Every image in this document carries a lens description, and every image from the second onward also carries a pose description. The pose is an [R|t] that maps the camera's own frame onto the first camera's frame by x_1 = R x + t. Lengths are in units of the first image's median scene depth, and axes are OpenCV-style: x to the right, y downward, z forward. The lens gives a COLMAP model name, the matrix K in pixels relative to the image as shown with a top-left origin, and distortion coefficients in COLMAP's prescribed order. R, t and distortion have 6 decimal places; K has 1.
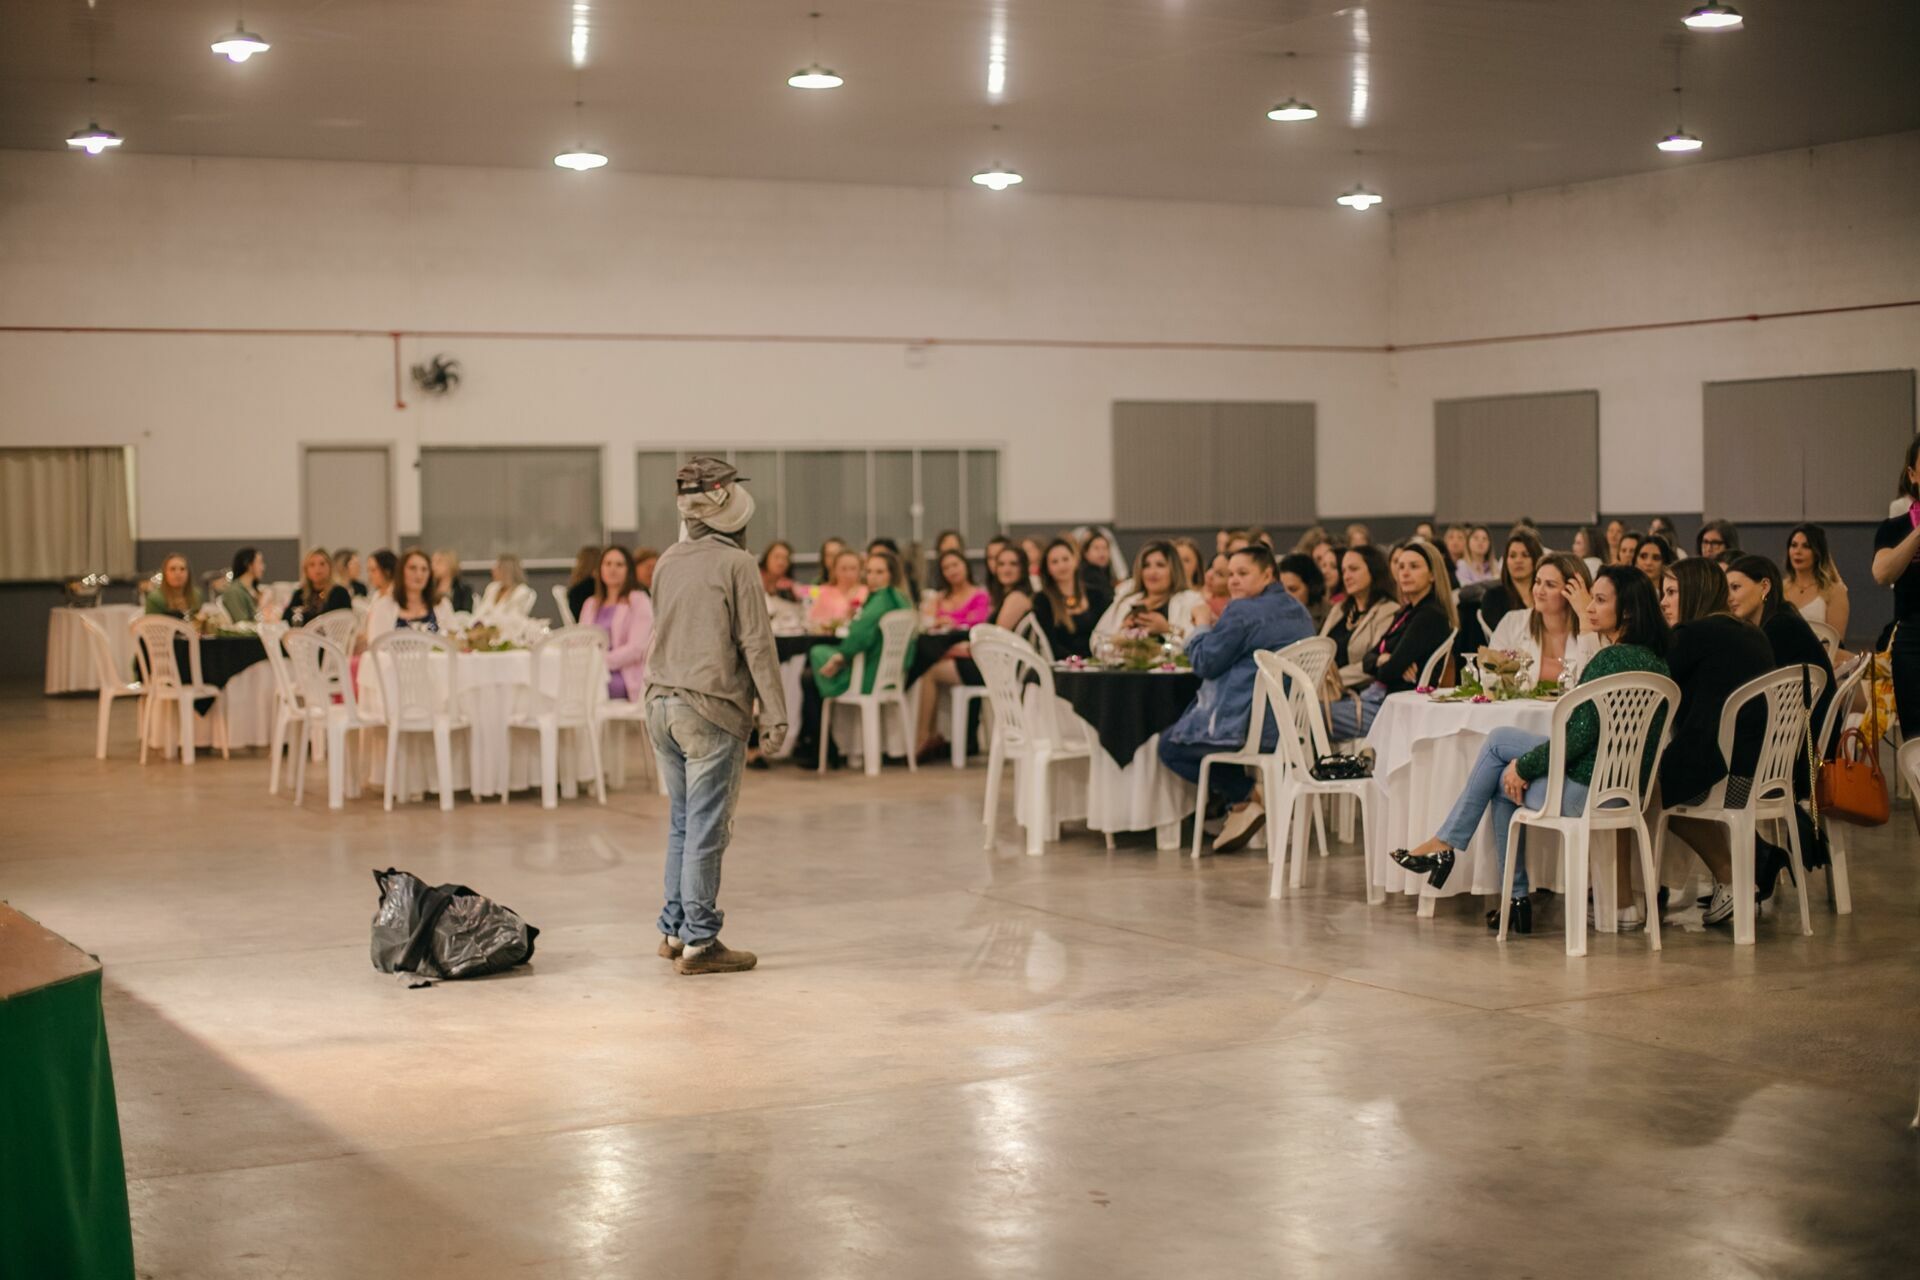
lens RADIAL K [[2763.0, 0, 960.0], [0, 2763.0, 640.0], [0, 0, 1]] dist [-0.138932, 0.105961]
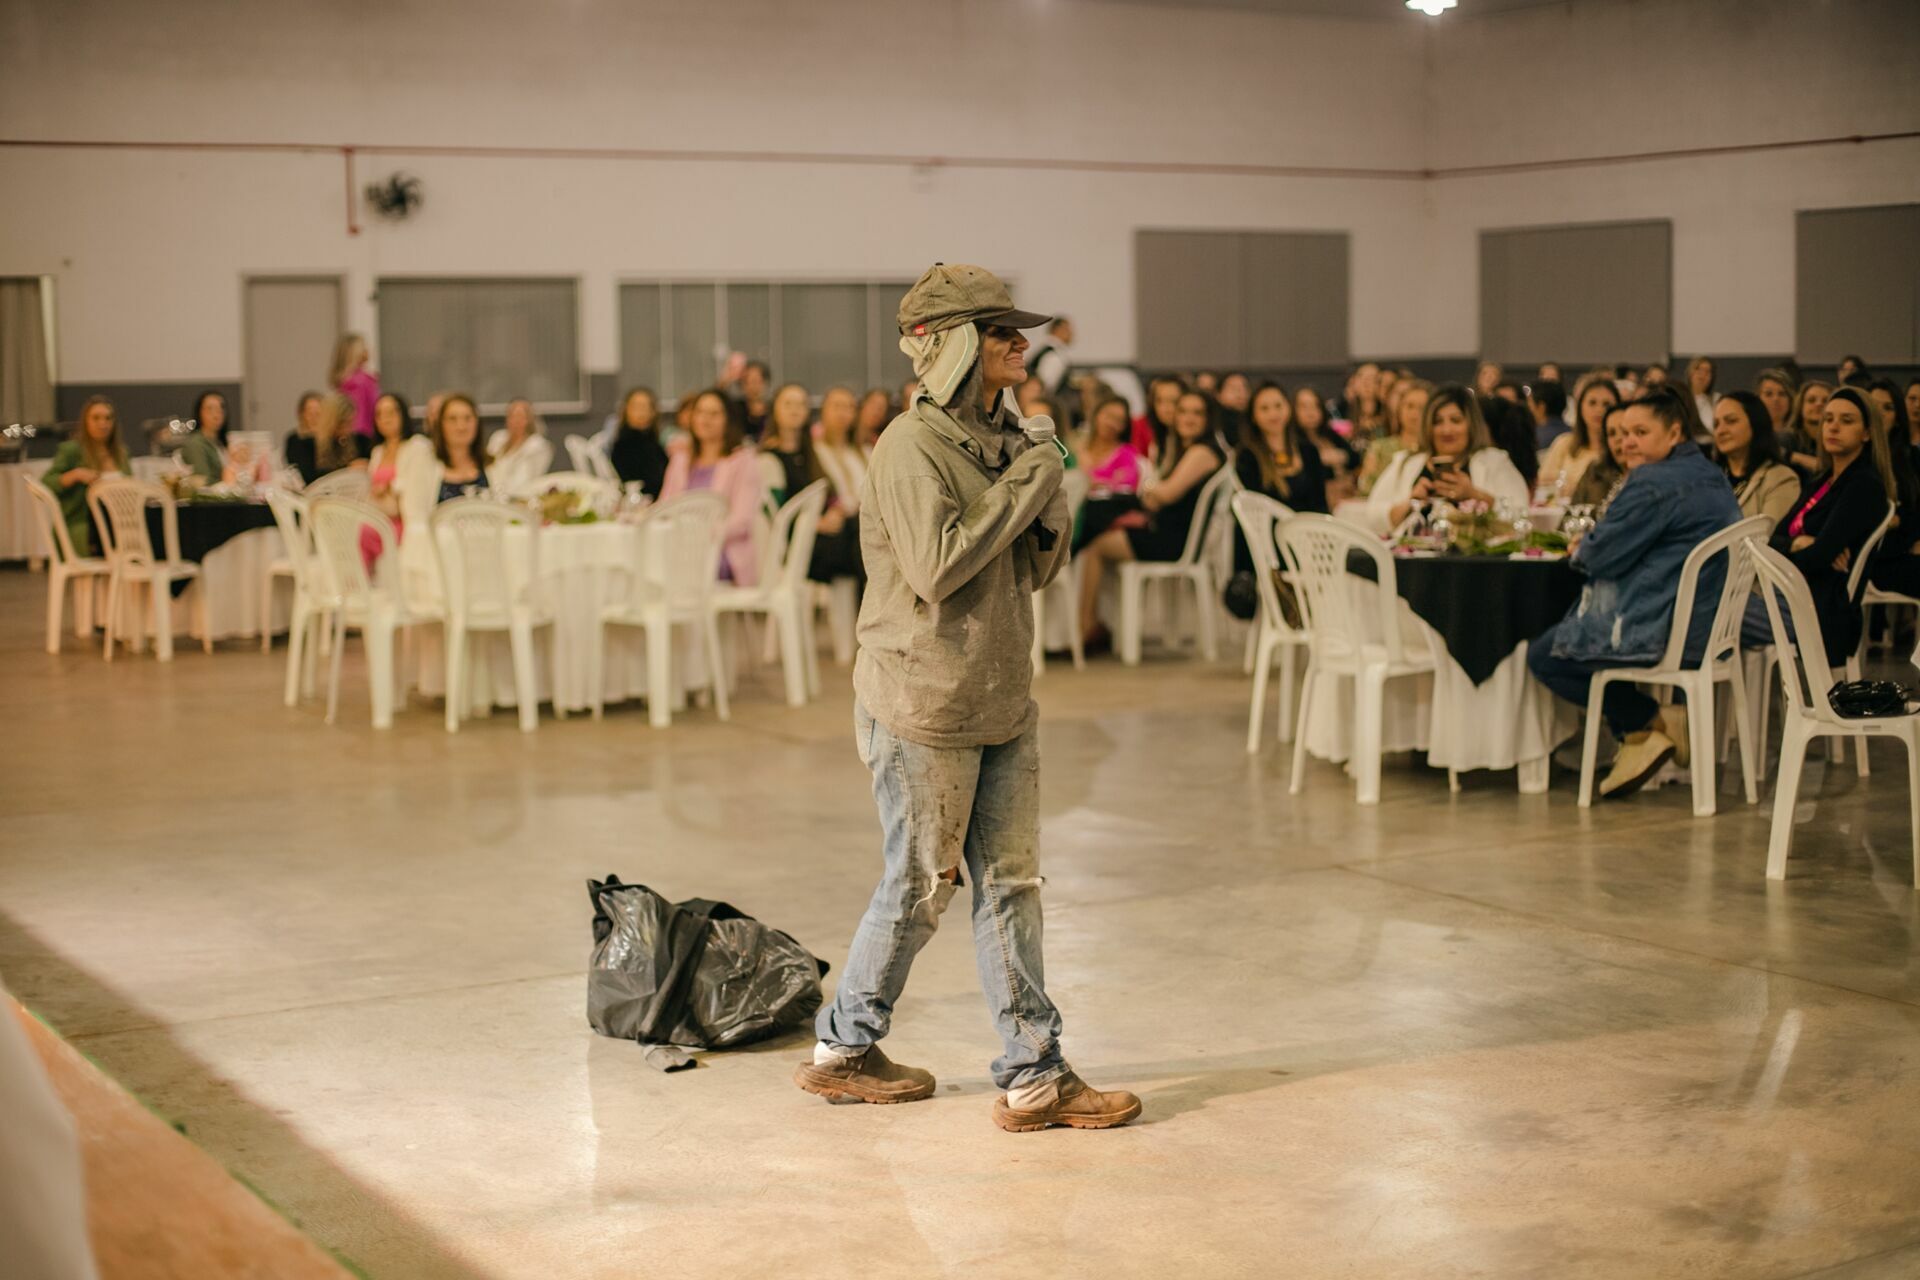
lens RADIAL K [[2763.0, 0, 960.0], [0, 2763.0, 640.0], [0, 0, 1]] dist [-0.138932, 0.105961]
pose [[0.999040, -0.003524, 0.043657, -0.090021], [0.001040, 0.998385, 0.056802, -0.007095], [-0.043787, -0.056702, 0.997430, 0.198349]]
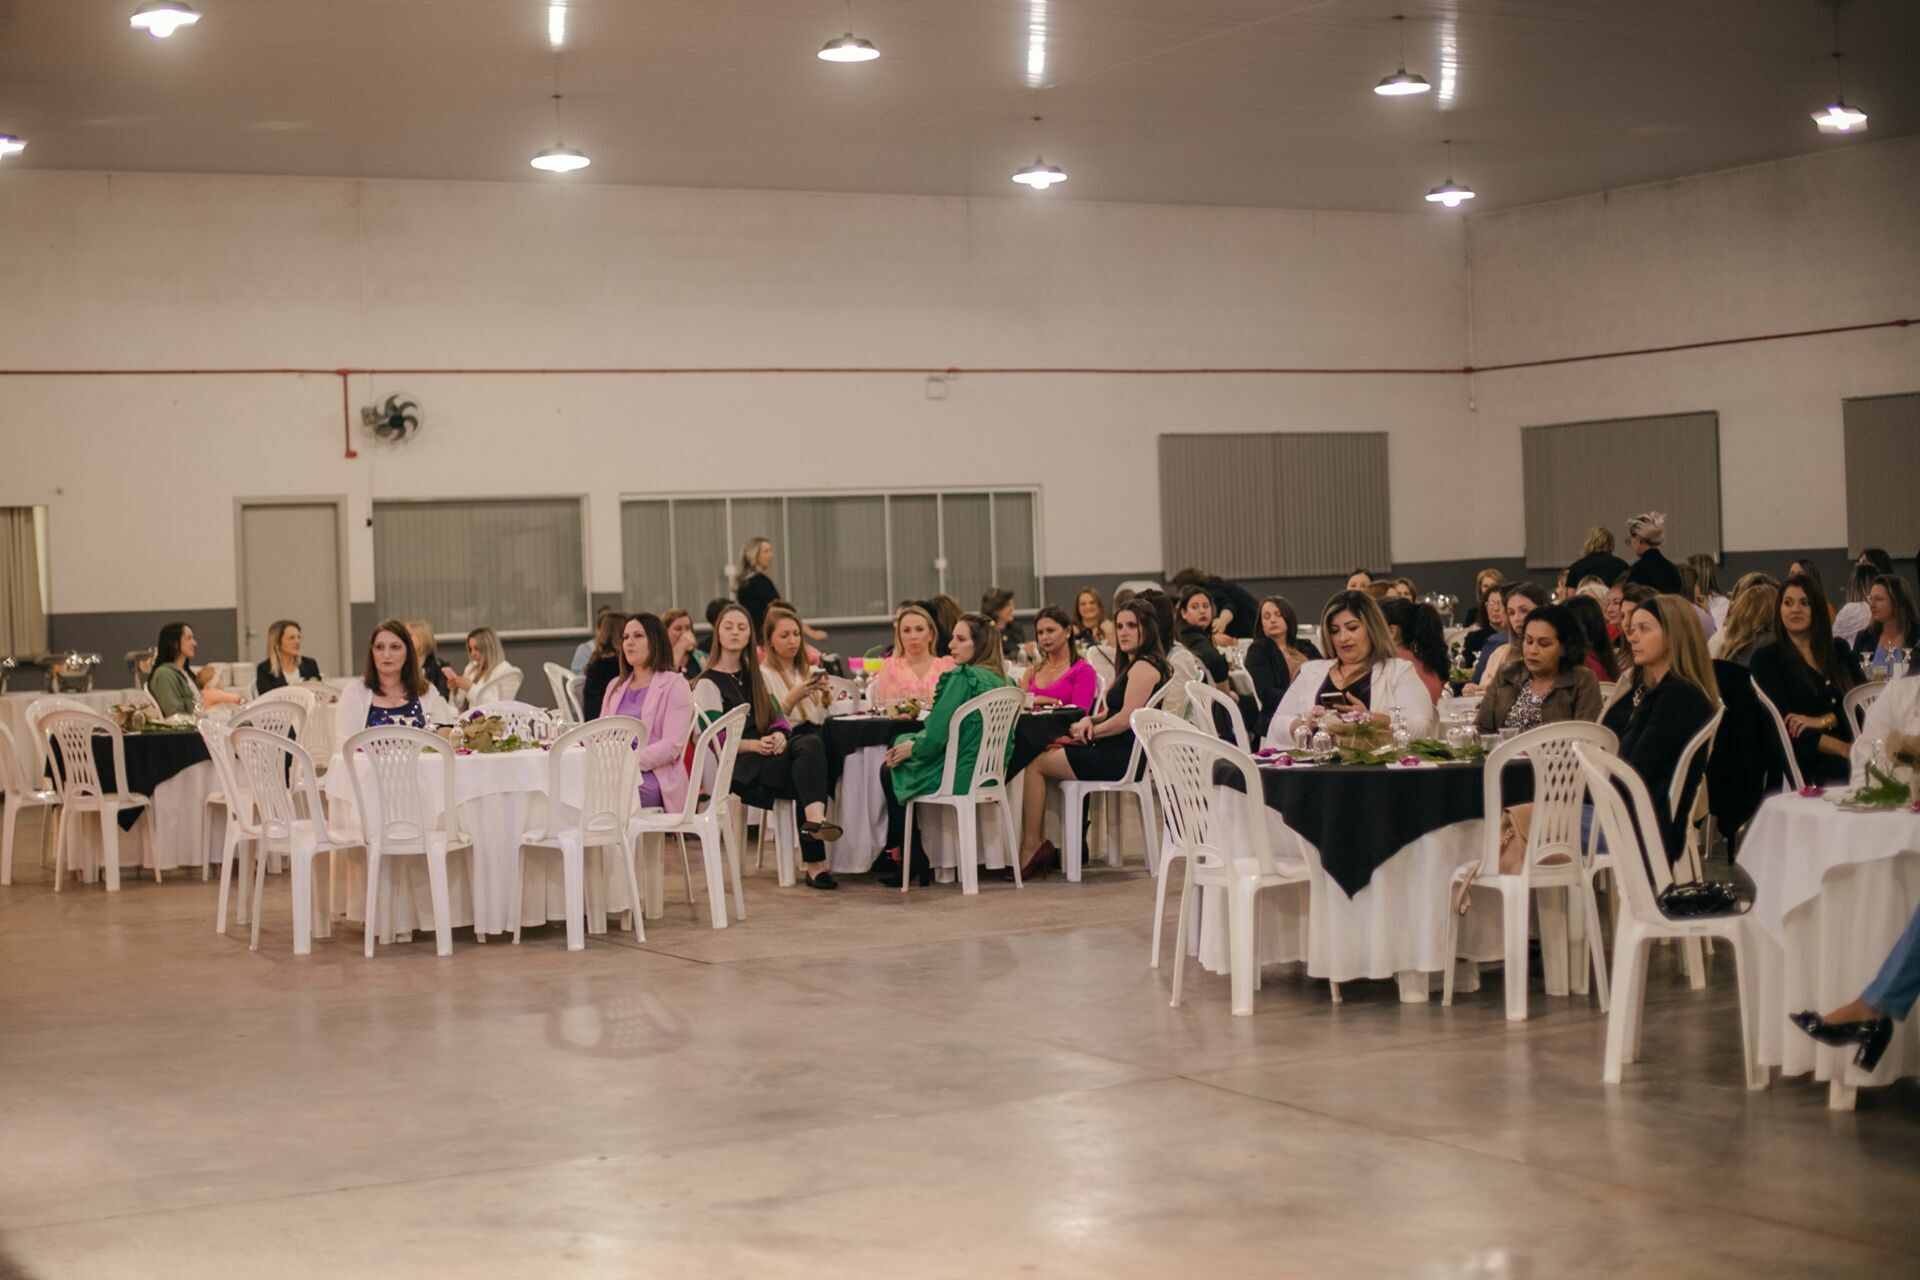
lens RADIAL K [[2926.4, 0, 899.2], [0, 2926.4, 634.3], [0, 0, 1]] dist [-0.125427, 0.026572]
pose [[0.999779, -0.019173, -0.008658, -0.044263], [0.018968, 0.999551, -0.023204, -0.007106], [0.009099, 0.023034, 0.999693, 0.155482]]
